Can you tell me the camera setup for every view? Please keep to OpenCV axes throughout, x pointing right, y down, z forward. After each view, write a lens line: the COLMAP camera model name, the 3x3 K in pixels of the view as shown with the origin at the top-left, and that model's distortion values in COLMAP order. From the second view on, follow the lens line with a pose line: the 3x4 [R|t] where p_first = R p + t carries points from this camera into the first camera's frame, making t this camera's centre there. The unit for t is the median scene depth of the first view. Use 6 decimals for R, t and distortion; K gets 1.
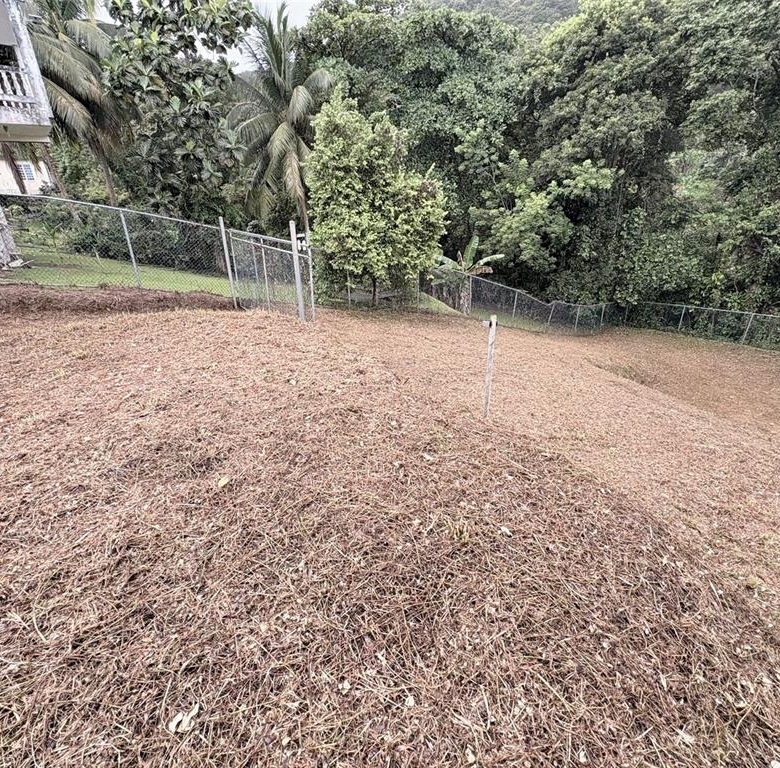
lens RADIAL K [[409.4, 0, 386.4], [0, 409.4, 383.4], [0, 0, 1]] dist [0.000760, 0.000135]
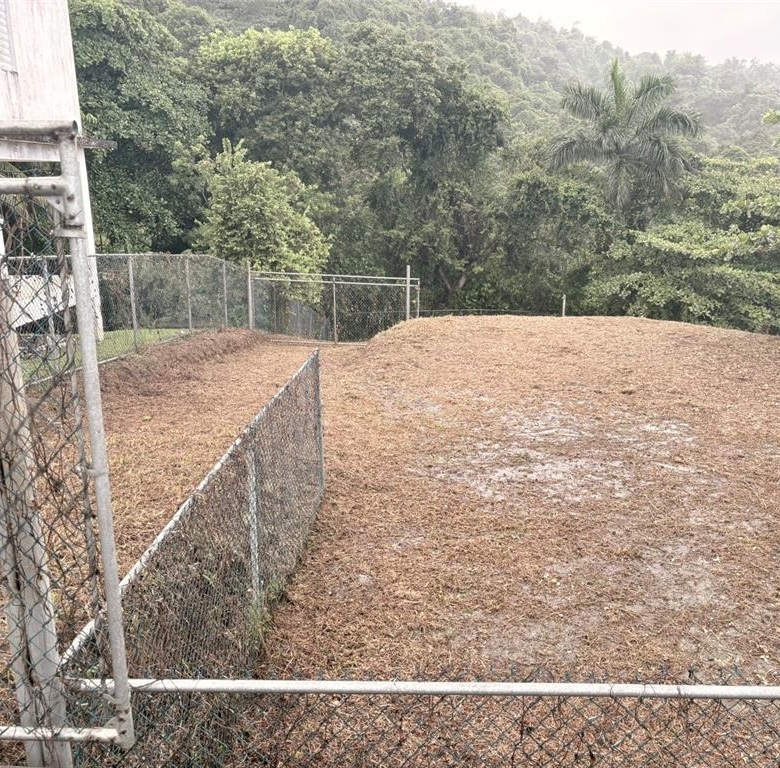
lens RADIAL K [[764.1, 0, 386.5], [0, 764.1, 398.5], [0, 0, 1]] dist [0.027356, -0.034012]
pose [[0.624012, -0.194210, 0.756896, -0.980389], [0.293823, 0.955855, 0.003022, 0.026936], [-0.724070, 0.220508, 0.653528, -0.298291]]
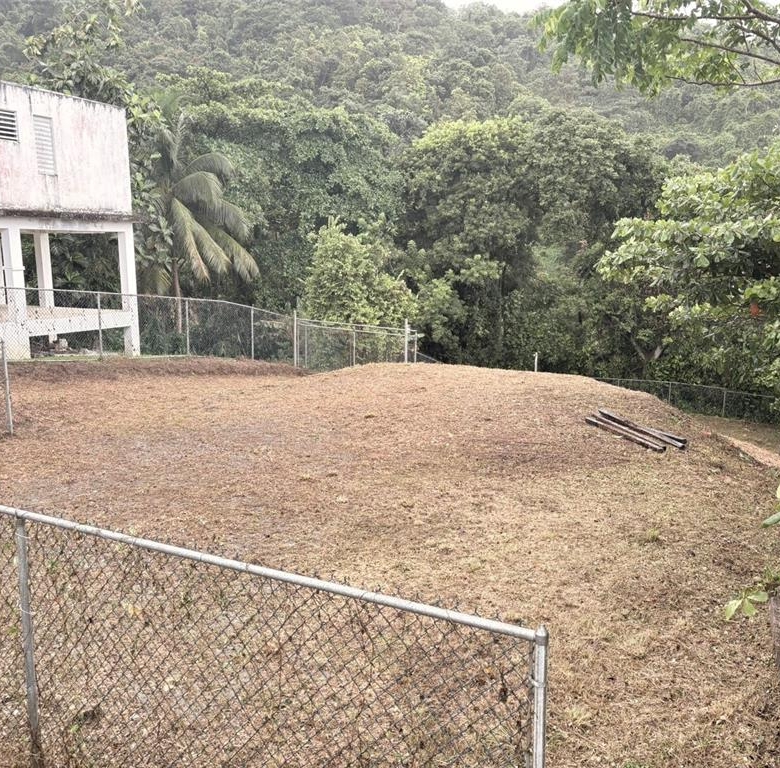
lens RADIAL K [[764.1, 0, 386.5], [0, 764.1, 398.5], [0, 0, 1]] dist [0.027356, -0.034012]
pose [[0.914909, -0.051737, 0.400332, -0.625648], [0.138756, 0.971627, -0.191542, 0.225903], [-0.379063, 0.230791, 0.896129, -0.739511]]
